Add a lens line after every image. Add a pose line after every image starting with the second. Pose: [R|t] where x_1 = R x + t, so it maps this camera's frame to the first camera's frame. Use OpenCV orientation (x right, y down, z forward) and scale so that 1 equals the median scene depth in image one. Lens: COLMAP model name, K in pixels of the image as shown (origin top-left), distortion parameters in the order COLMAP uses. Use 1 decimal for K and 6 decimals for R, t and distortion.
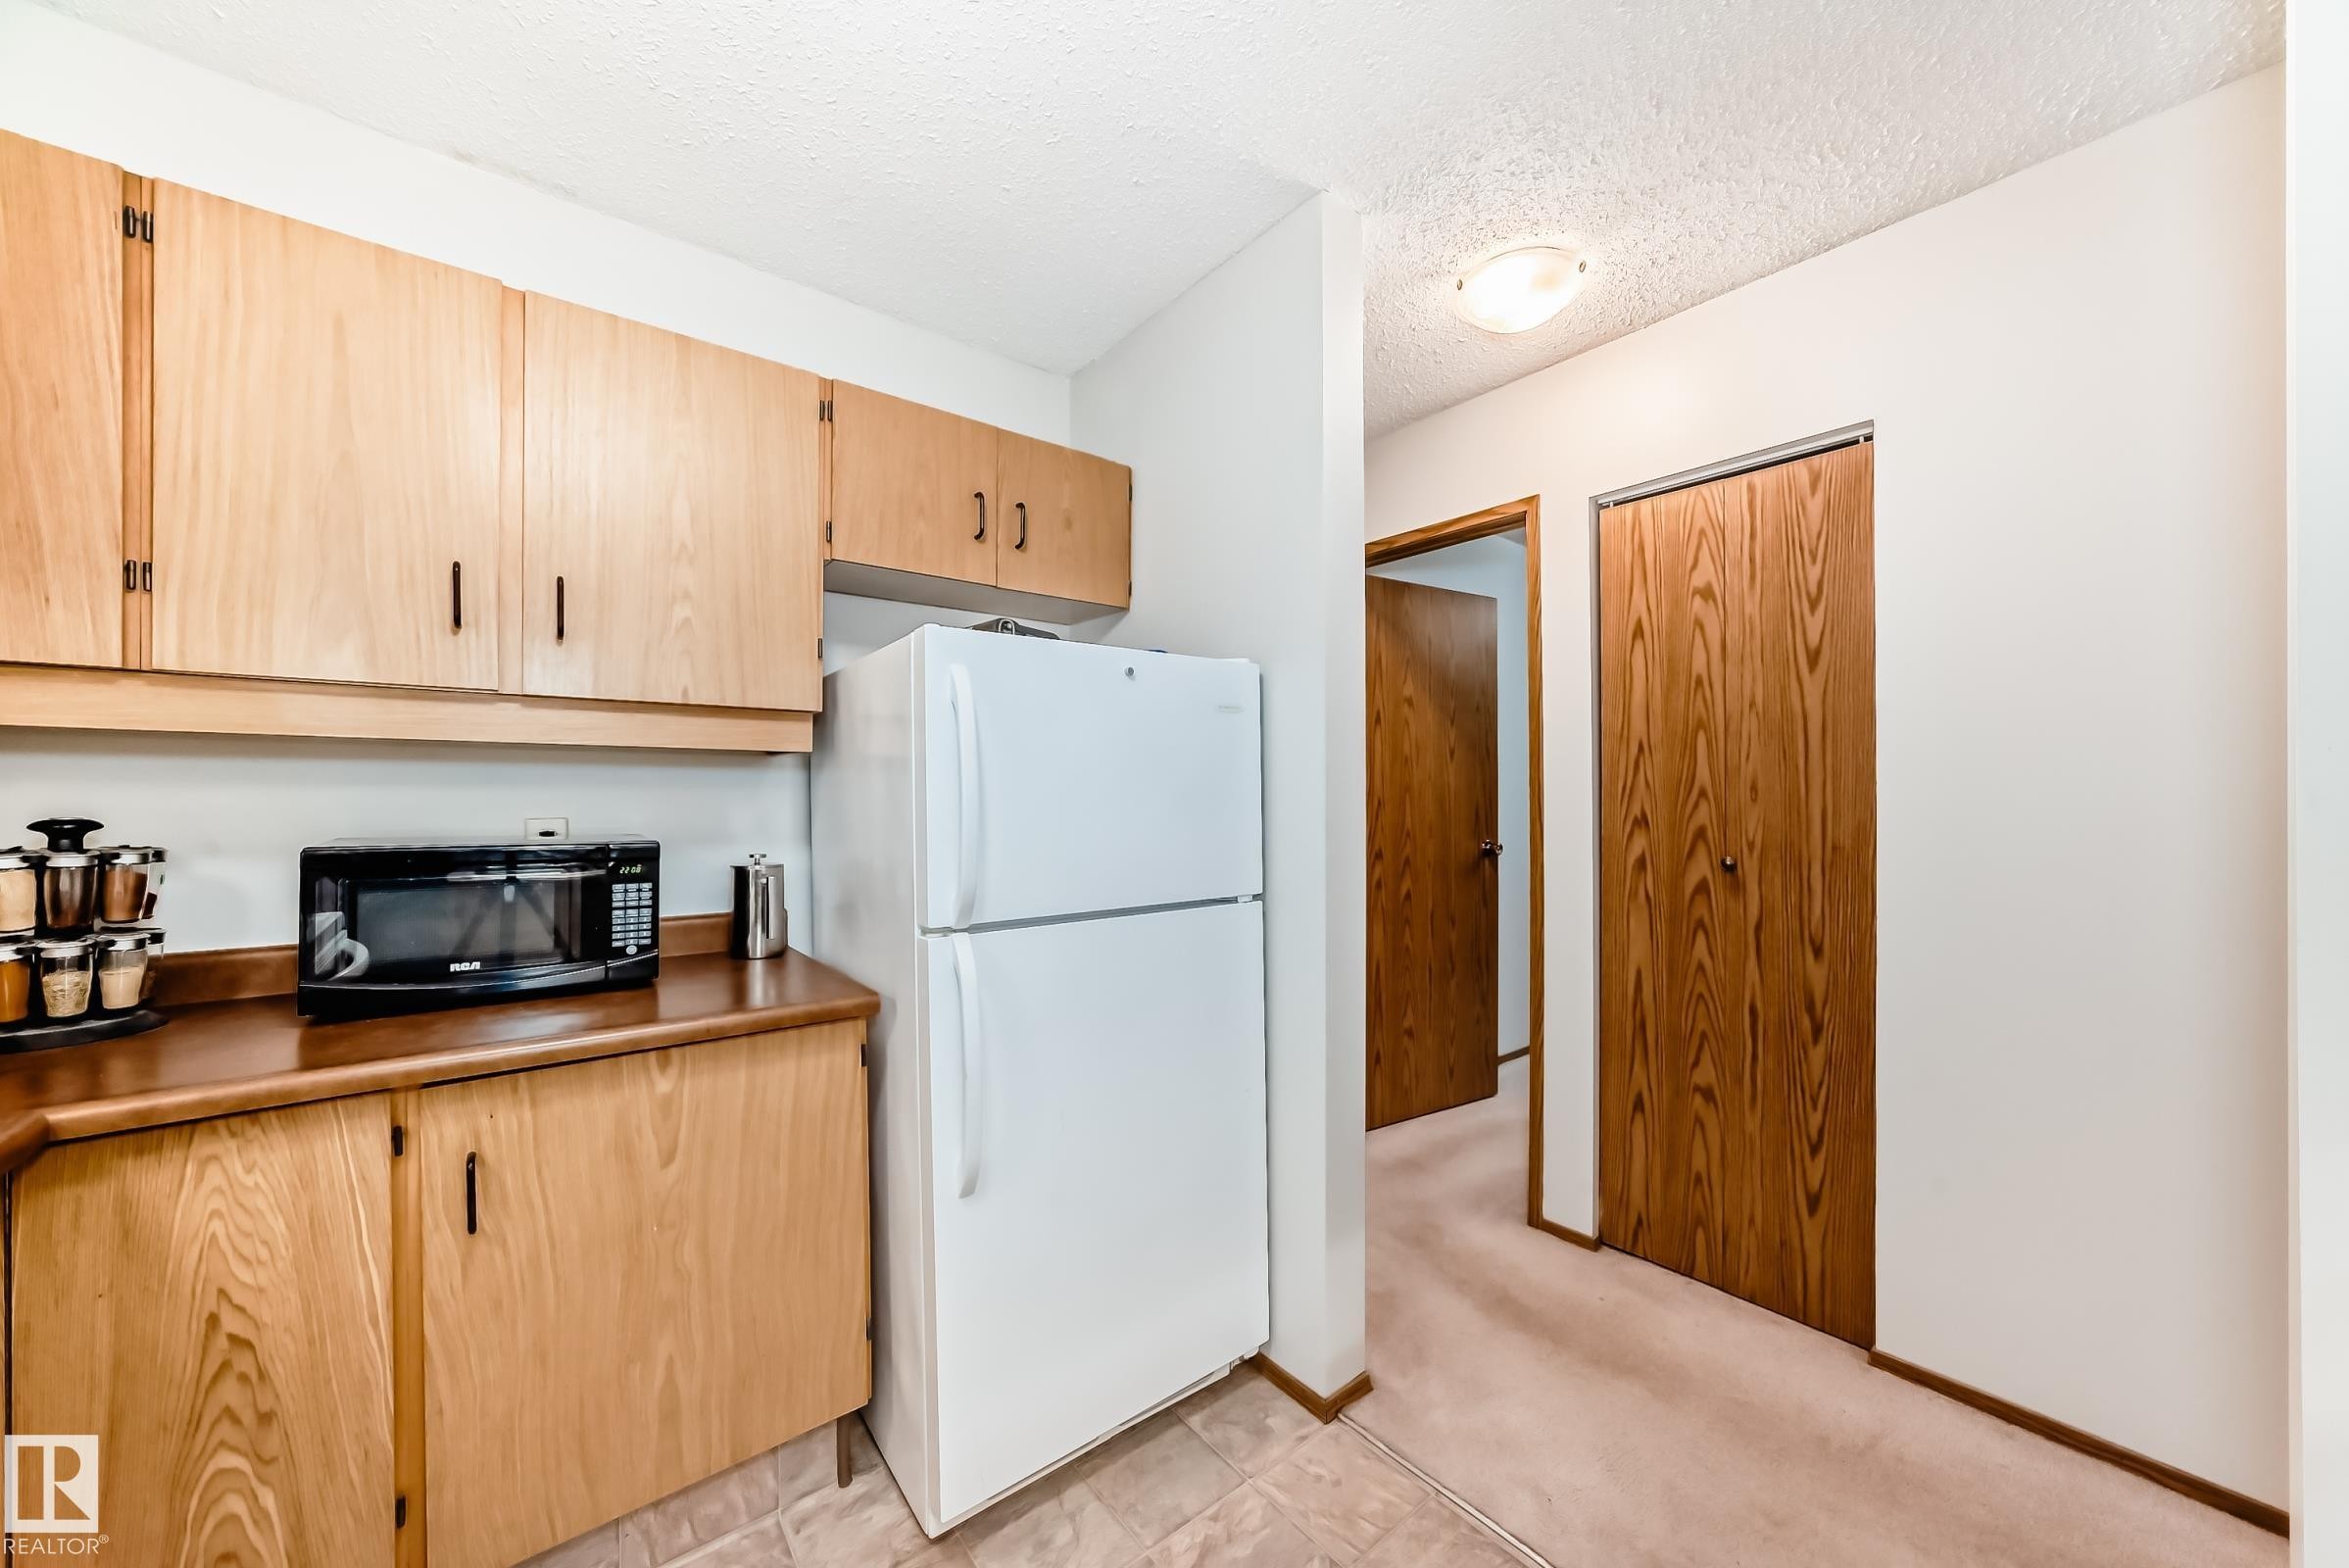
lens RADIAL K [[837.4, 0, 1177.3], [0, 837.4, 791.2], [0, 0, 1]] dist [-0.021289, 0.004786]
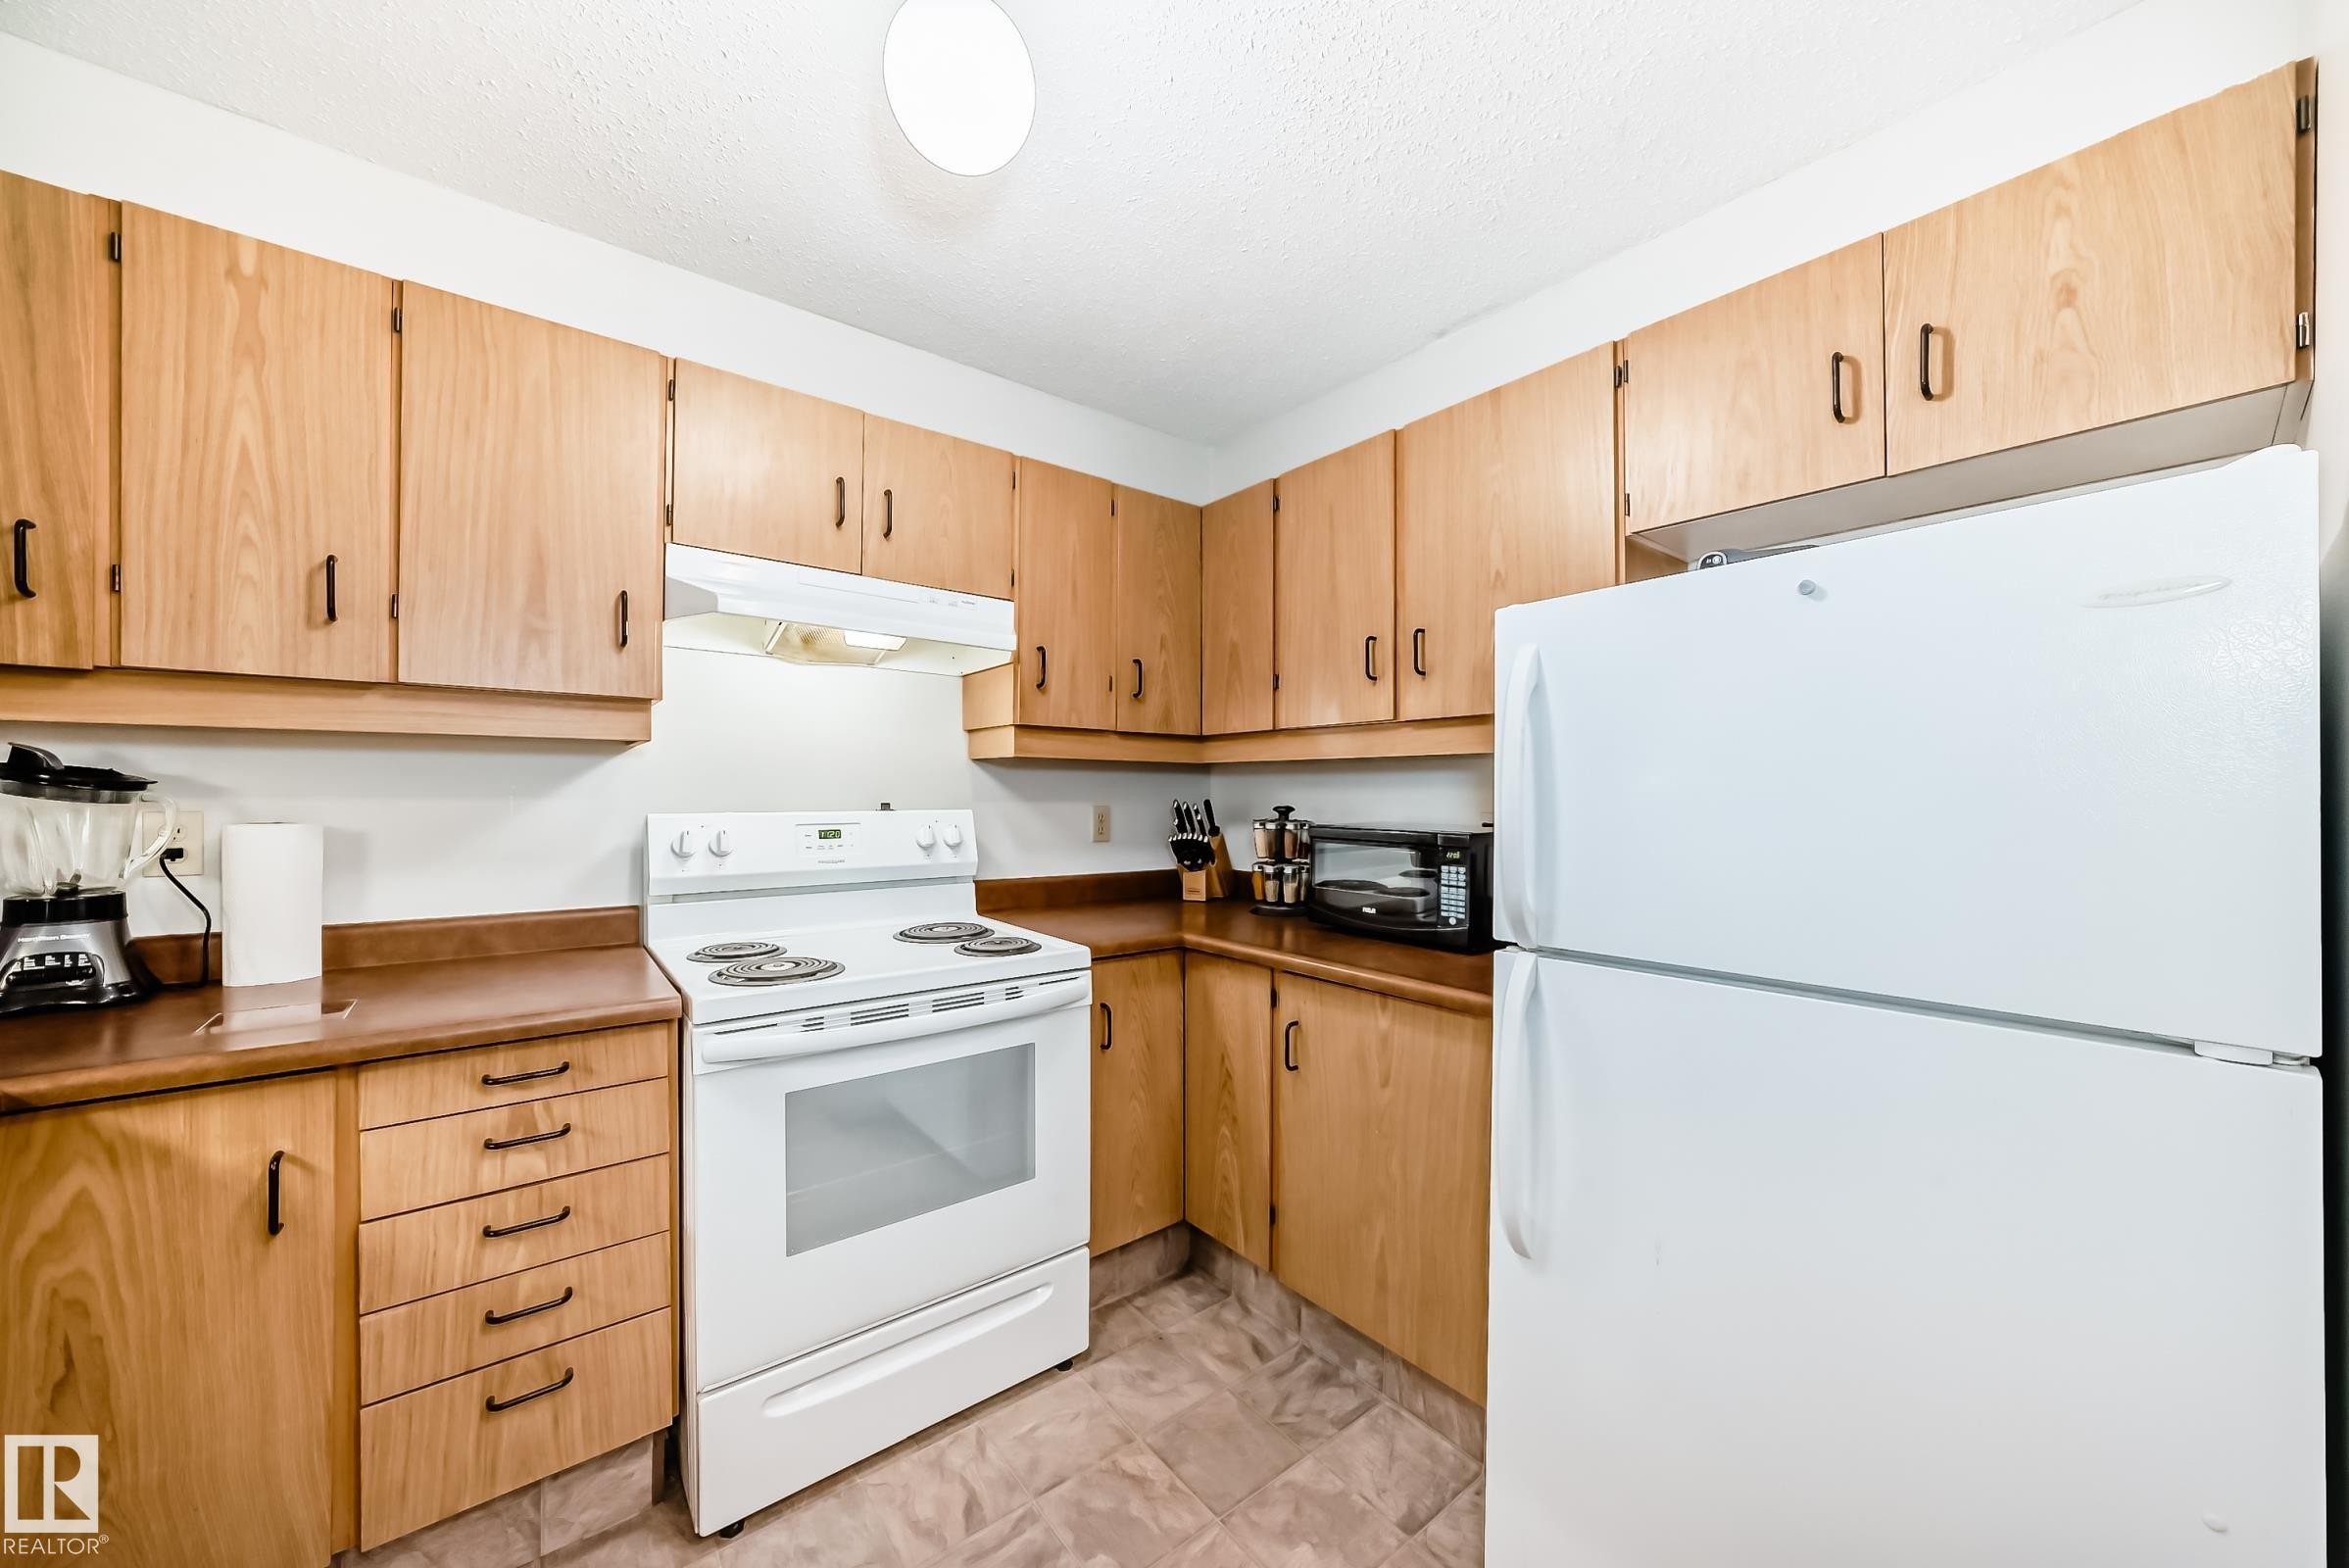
lens RADIAL K [[837.4, 0, 1189.8], [0, 837.4, 790.9], [0, 0, 1]] dist [-0.021289, 0.004786]
pose [[0.002834, -0.001365, -0.999995, 0.627583], [0.006830, 0.999976, -0.001345, -0.001414], [0.999973, -0.006826, 0.002843, 0.667535]]
